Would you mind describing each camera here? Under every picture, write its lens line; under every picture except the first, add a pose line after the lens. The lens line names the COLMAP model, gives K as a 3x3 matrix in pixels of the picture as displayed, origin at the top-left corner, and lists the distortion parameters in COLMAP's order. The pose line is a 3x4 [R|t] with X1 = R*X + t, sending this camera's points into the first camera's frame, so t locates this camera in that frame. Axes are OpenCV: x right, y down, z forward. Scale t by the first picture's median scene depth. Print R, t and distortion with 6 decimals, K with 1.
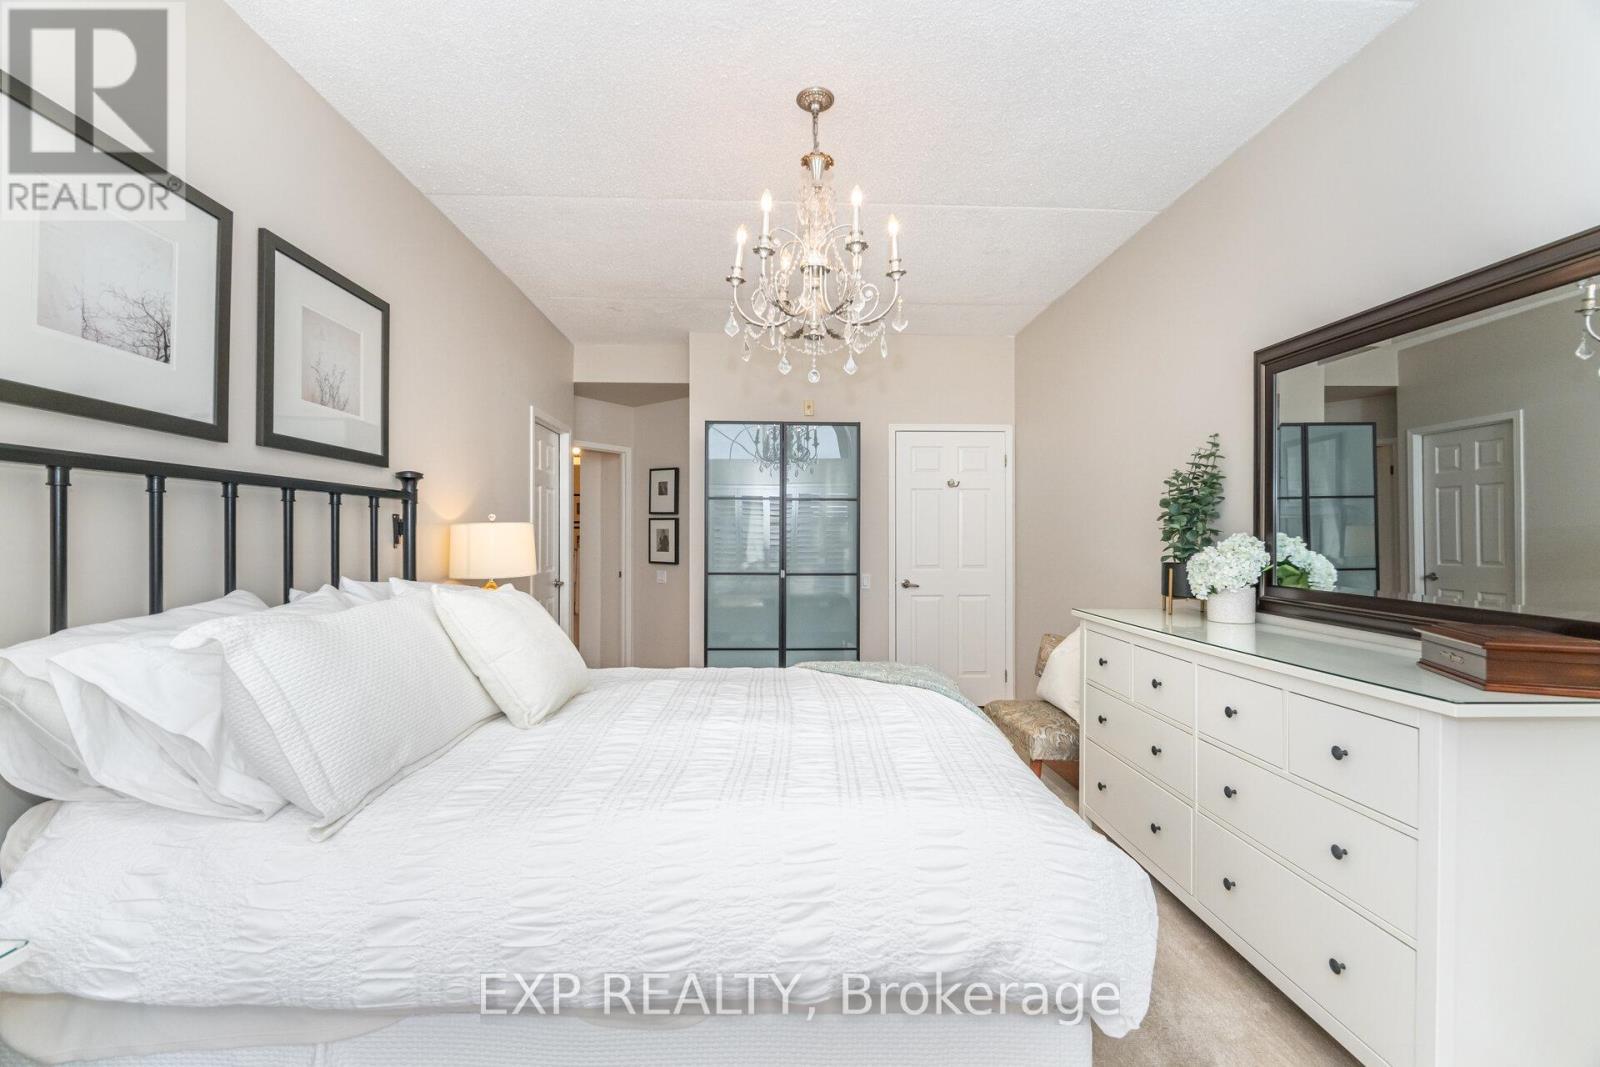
lens RADIAL K [[647.8, 0, 795.6], [0, 647.8, 535.0], [0, 0, 1]] dist [-0.000068, -0.000560]
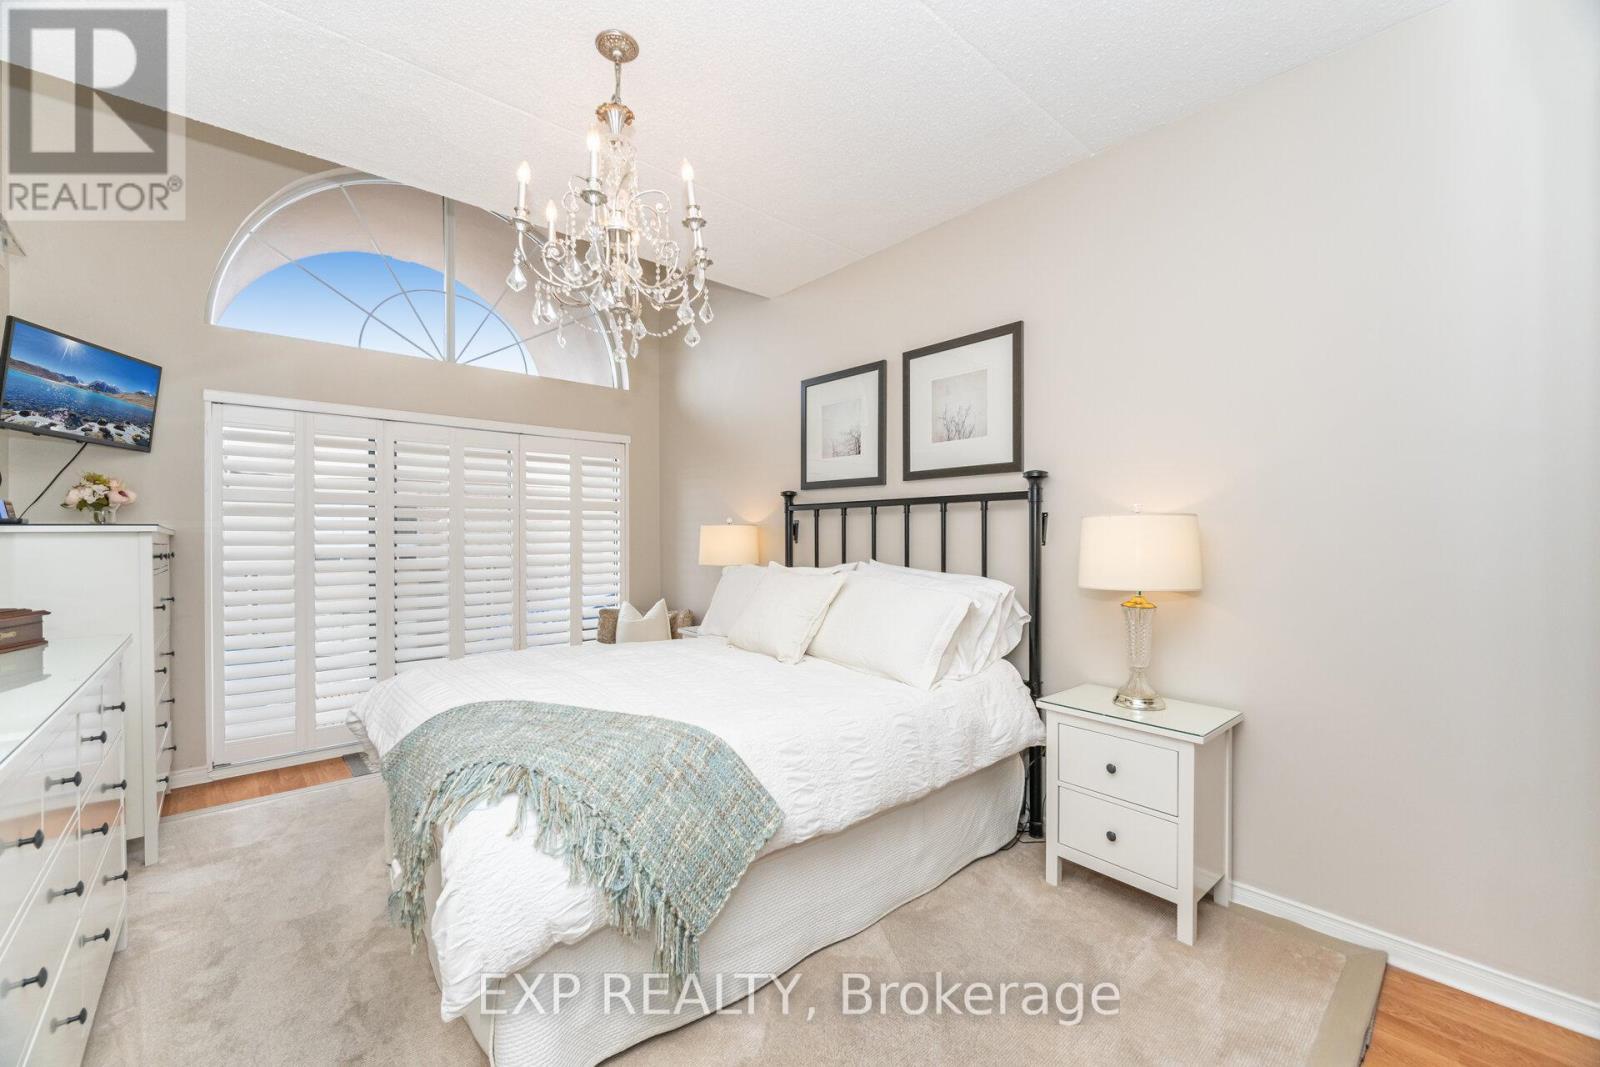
lens RADIAL K [[647.8, 0, 795.6], [0, 647.8, 535.0], [0, 0, 1]] dist [-0.000068, -0.000560]
pose [[-0.766659, -0.000158, -0.642055, 0.440034], [0.004092, 0.999978, -0.005132, 0.009426], [0.642042, -0.006562, -0.766642, 1.935162]]
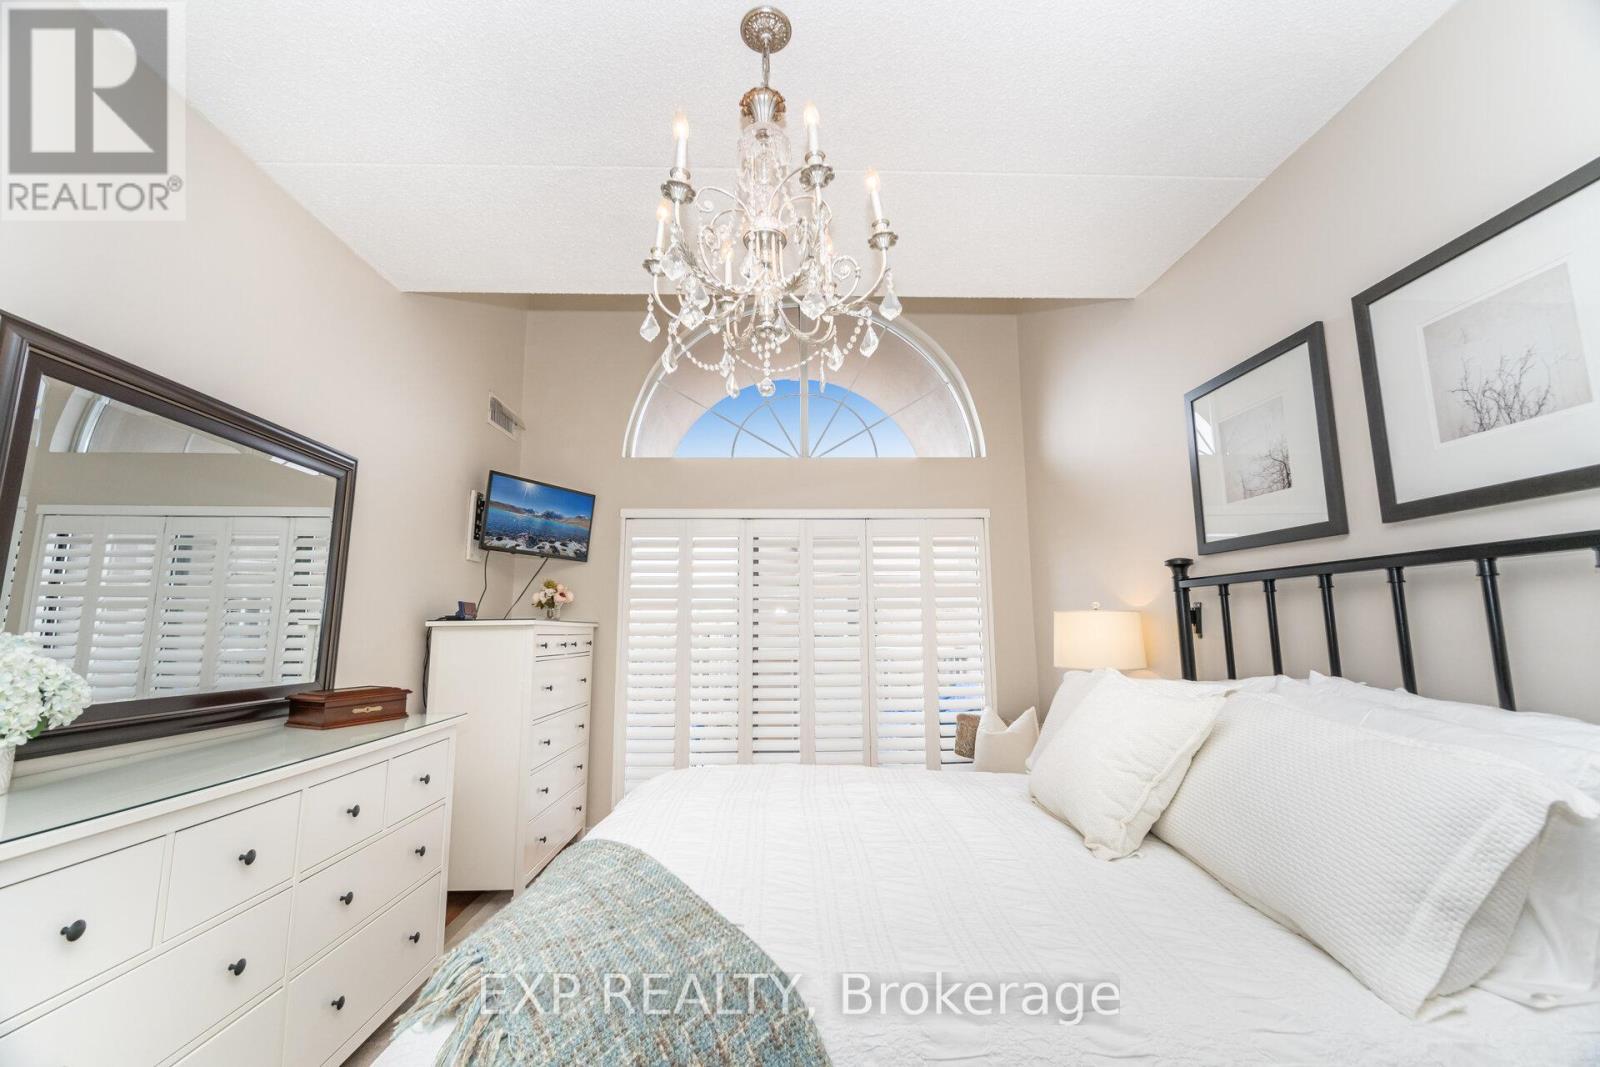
lens RADIAL K [[642.8, 0, 796.3], [0, 642.8, 534.1], [0, 0, 1]] dist [-0.003834, -0.000447]
pose [[-0.999986, 0.004862, 0.002163, -0.002314], [0.004494, 0.989304, -0.145800, 0.003555], [-0.002849, -0.145788, -0.989312, 1.725223]]
